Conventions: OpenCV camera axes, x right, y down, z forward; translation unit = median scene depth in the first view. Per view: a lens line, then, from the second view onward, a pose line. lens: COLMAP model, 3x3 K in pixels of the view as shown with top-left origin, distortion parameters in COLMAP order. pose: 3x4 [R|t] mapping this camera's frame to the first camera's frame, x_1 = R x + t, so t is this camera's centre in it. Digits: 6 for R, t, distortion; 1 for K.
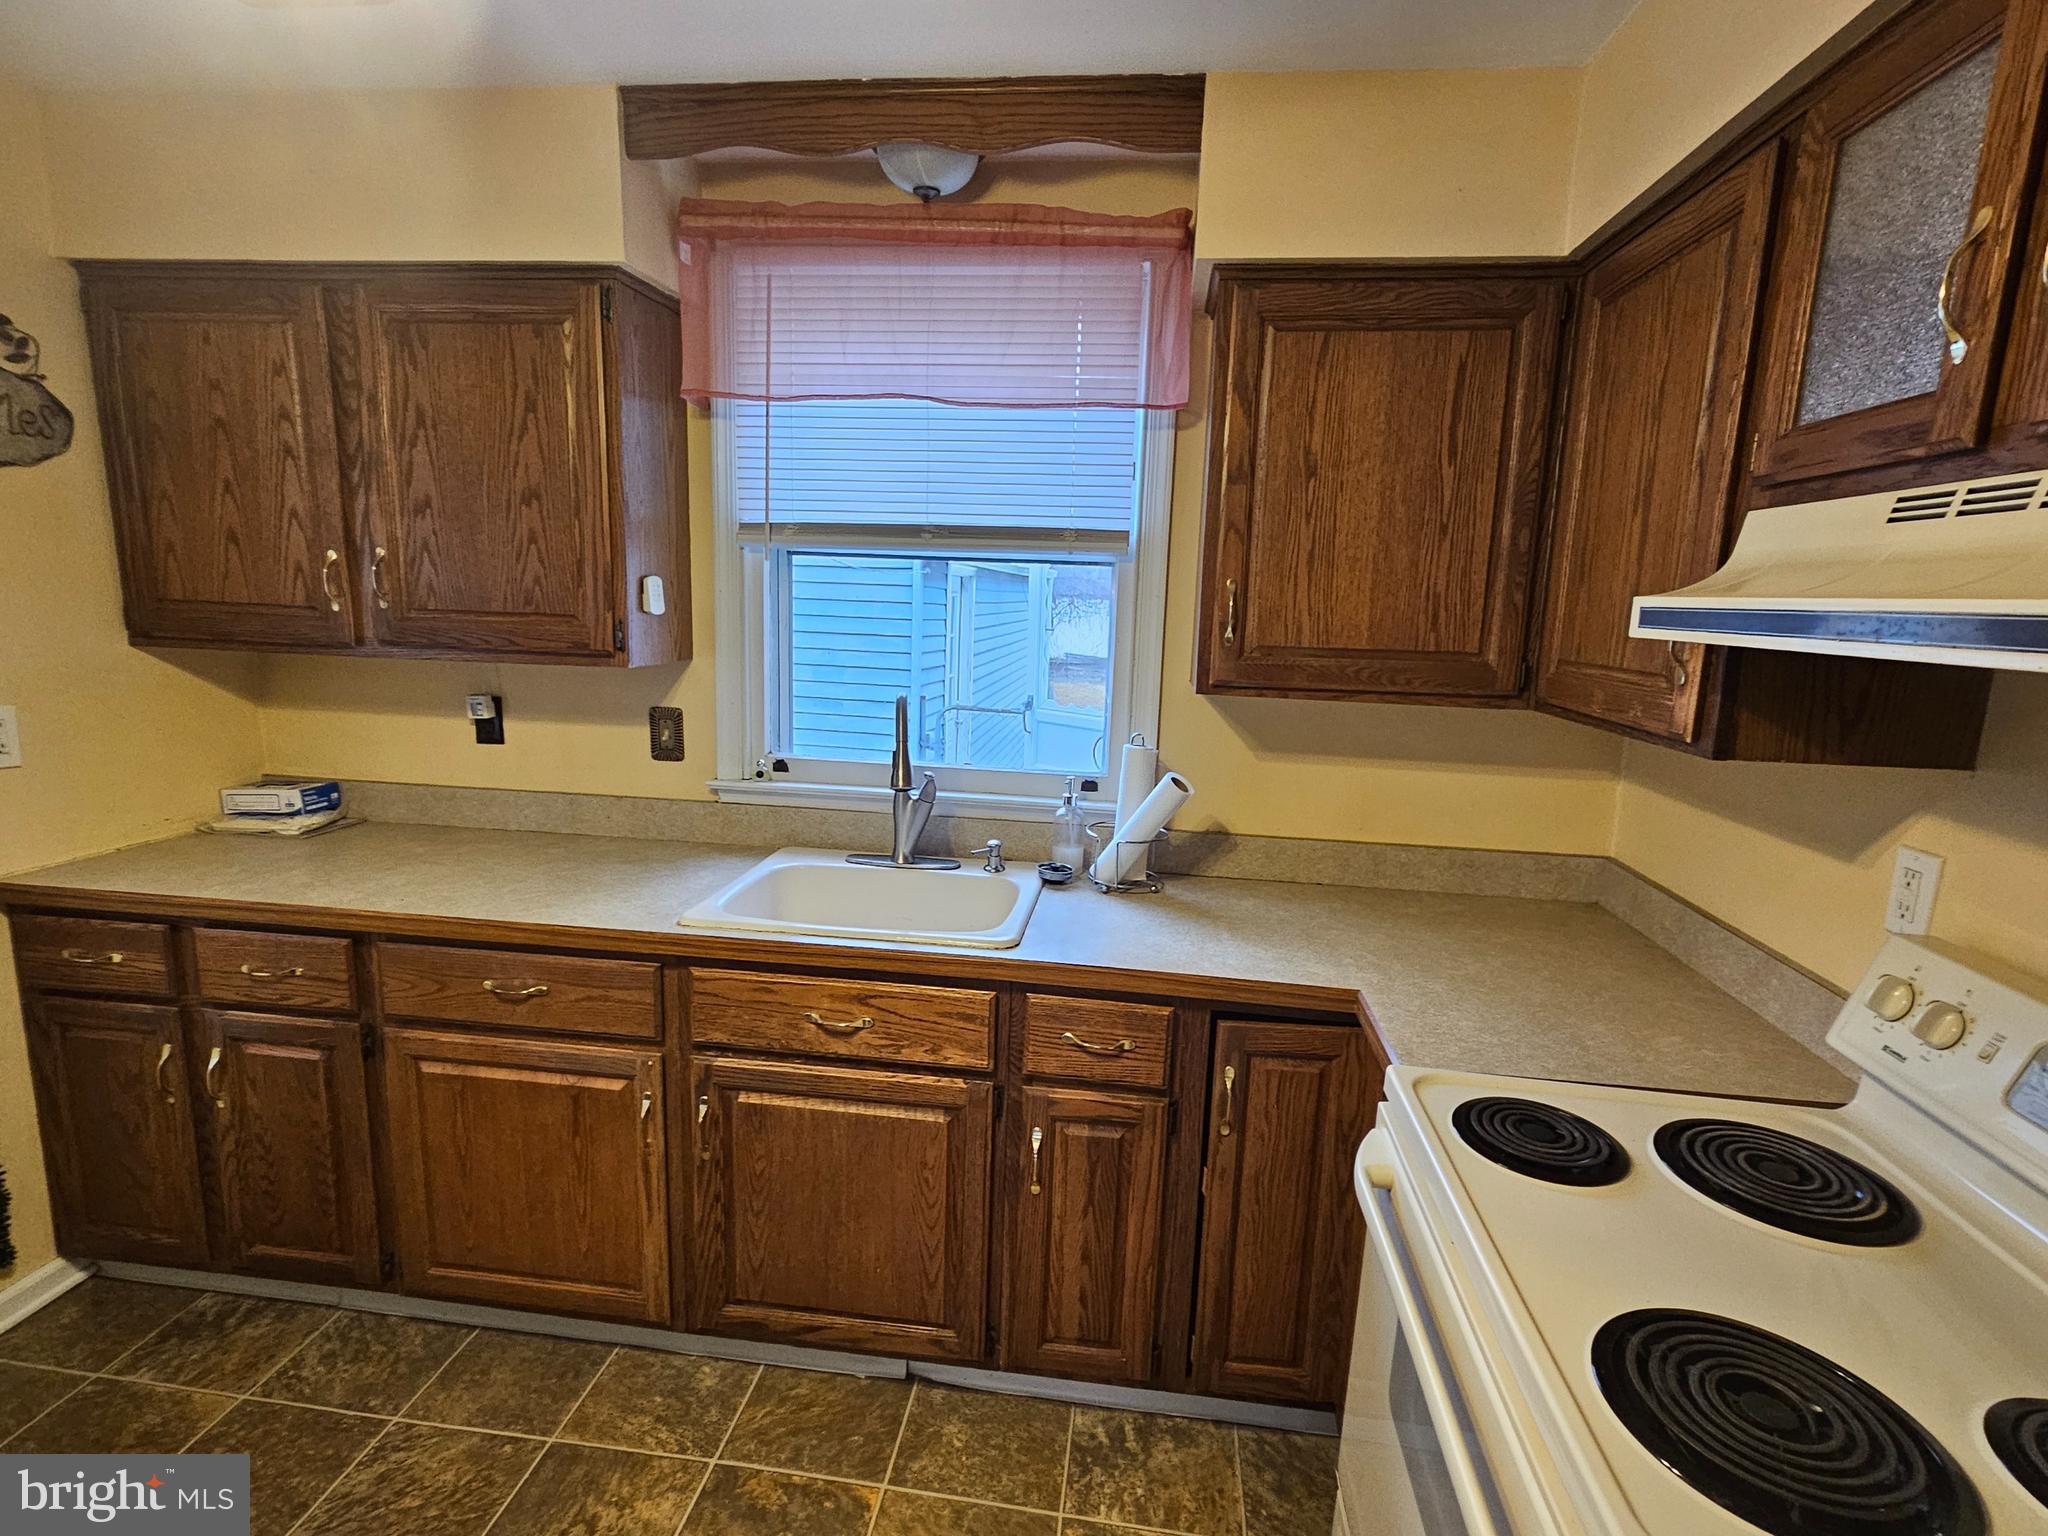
lens RADIAL K [[1016.8, 0, 1018.4], [0, 1016.8, 770.5], [0, 0, 1]] dist [0.022045, 0.000754]
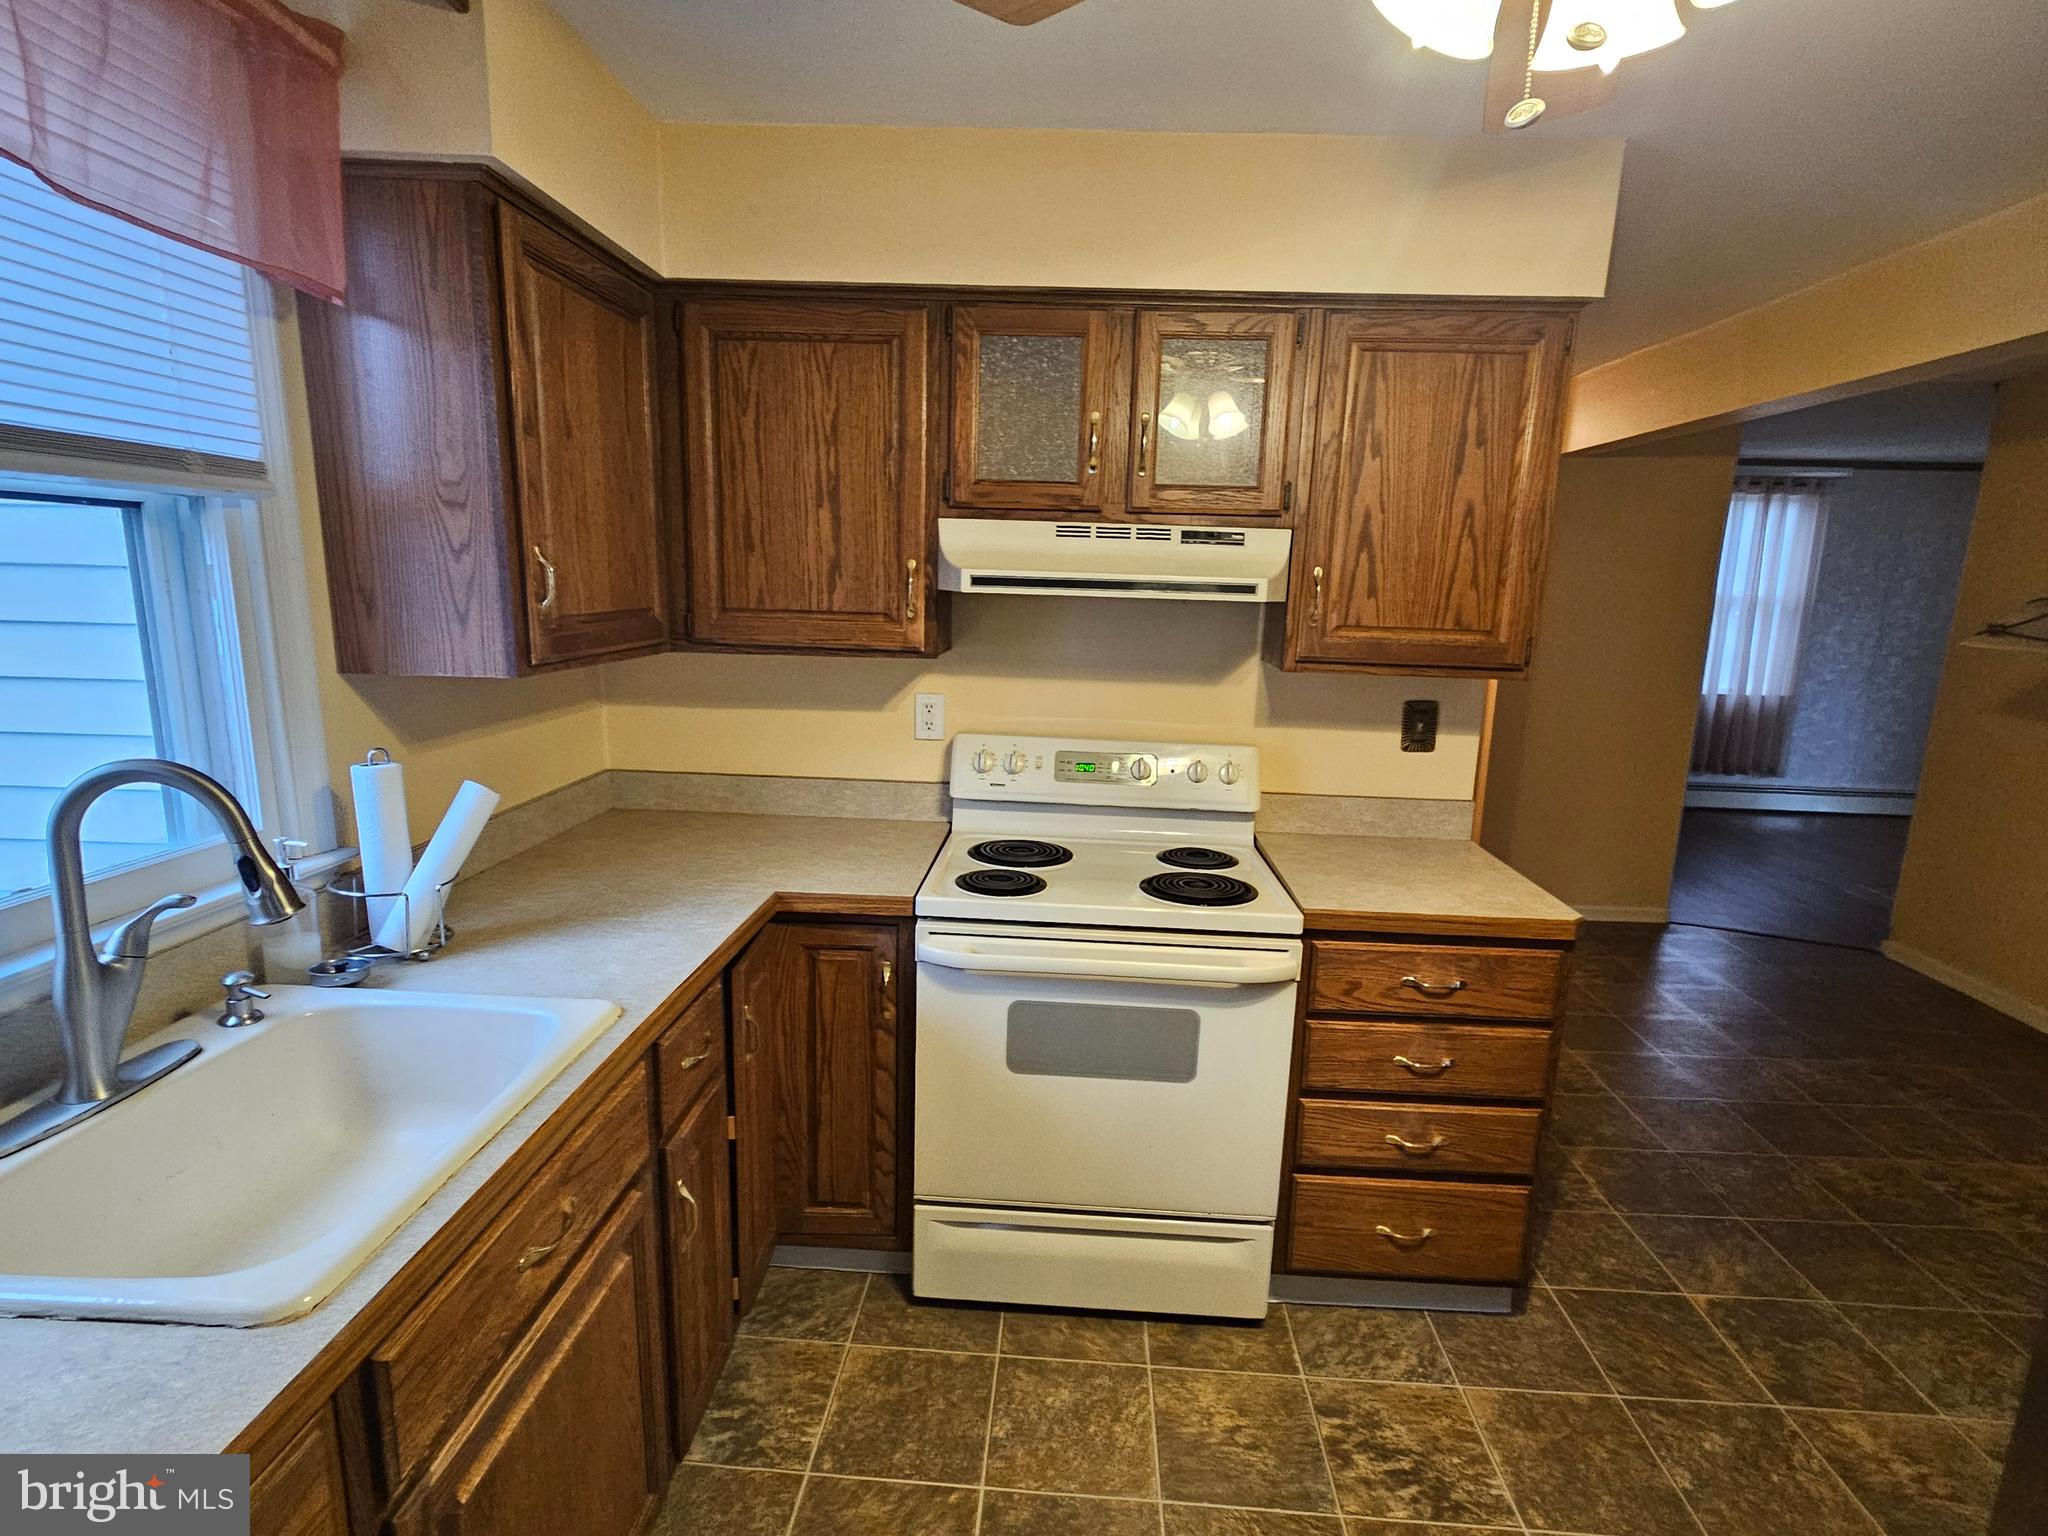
lens RADIAL K [[1016.8, 0, 1042.5], [0, 1016.8, 766.2], [0, 0, 1]] dist [0.022045, 0.000754]
pose [[-0.076167, -0.221045, 0.972285, -0.840380], [0.142342, 0.962720, 0.230021, -0.162883], [-0.986883, 0.155917, -0.041864, 0.719867]]
